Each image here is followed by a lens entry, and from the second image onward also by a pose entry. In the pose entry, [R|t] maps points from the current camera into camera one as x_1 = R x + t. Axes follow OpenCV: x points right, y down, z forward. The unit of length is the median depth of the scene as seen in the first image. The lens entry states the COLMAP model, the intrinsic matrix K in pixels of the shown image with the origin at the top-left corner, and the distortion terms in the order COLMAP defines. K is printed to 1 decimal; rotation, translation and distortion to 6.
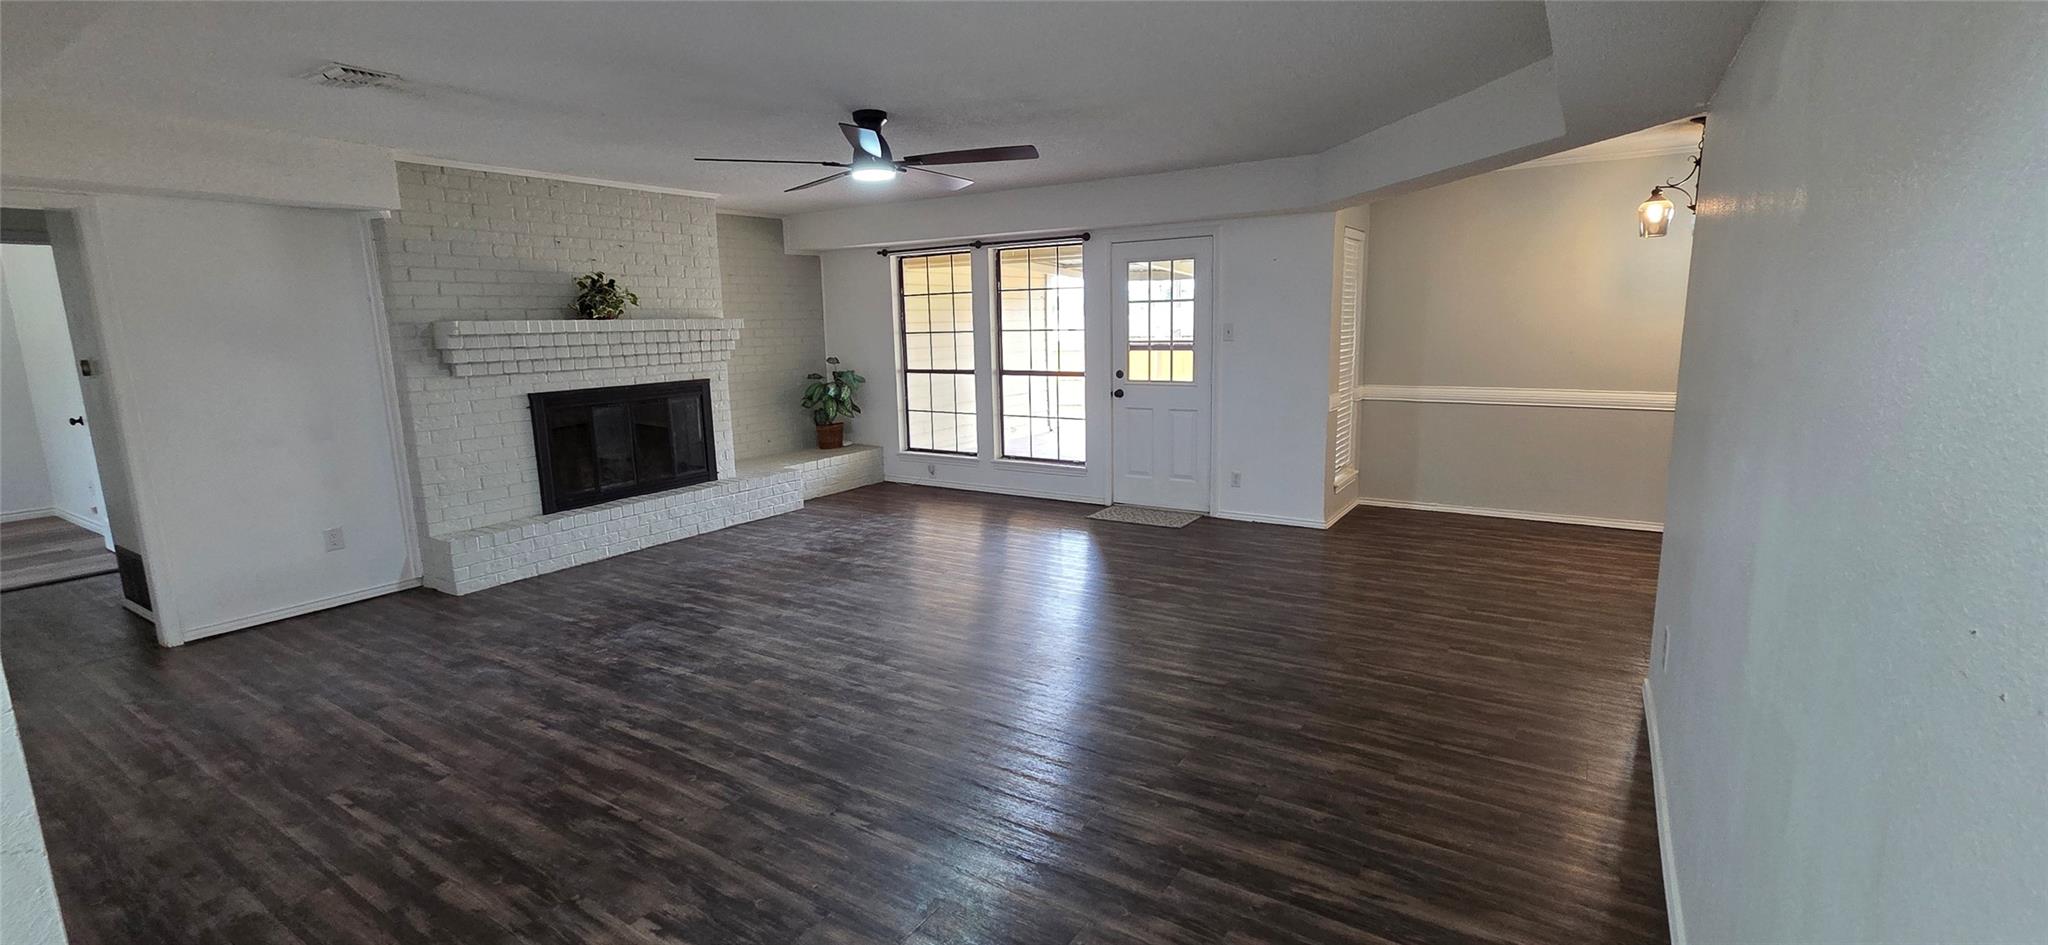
lens RADIAL K [[861.3, 0, 1028.1], [0, 861.3, 465.8], [0, 0, 1]] dist [-0.001071, 0.000211]
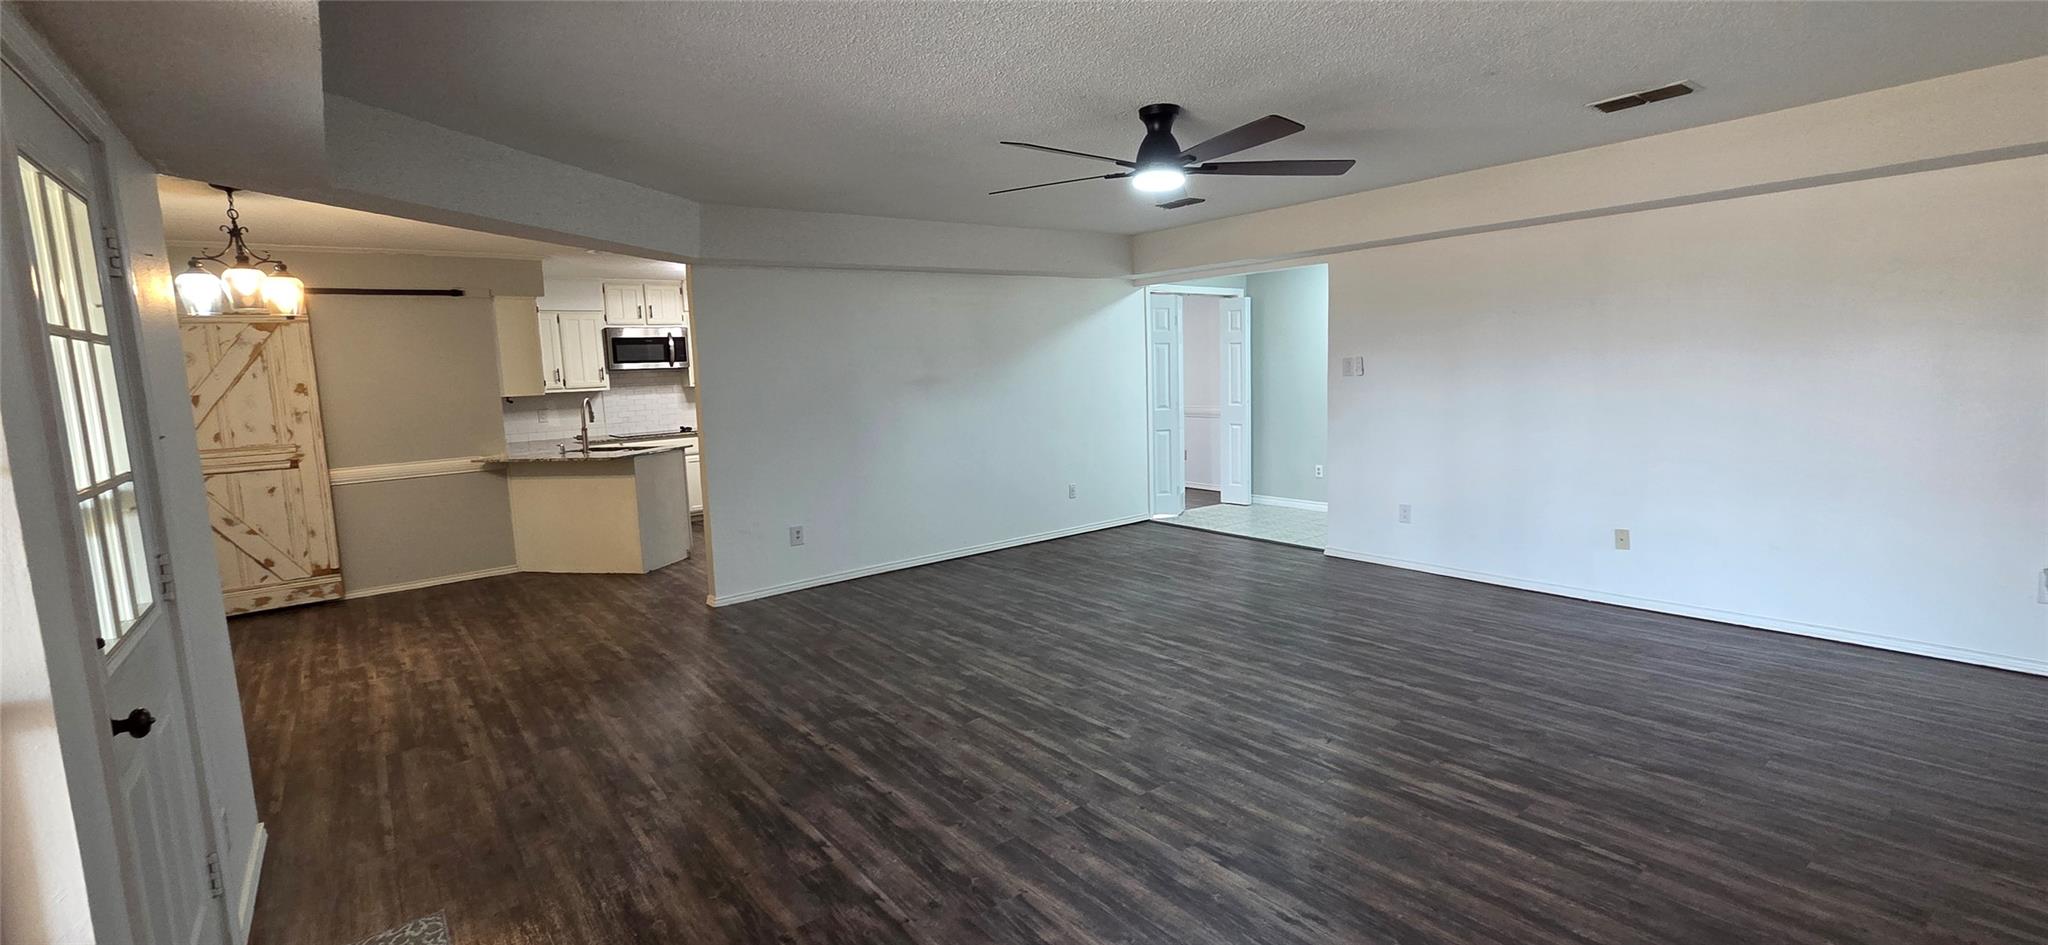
lens RADIAL K [[861.3, 0, 1028.1], [0, 861.3, 465.8], [0, 0, 1]] dist [-0.001071, 0.000211]
pose [[-0.943584, 0.019162, 0.330578, -0.270448], [0.113486, 0.956577, 0.268478, -0.254217], [-0.311079, 0.290848, -0.904786, 1.543157]]
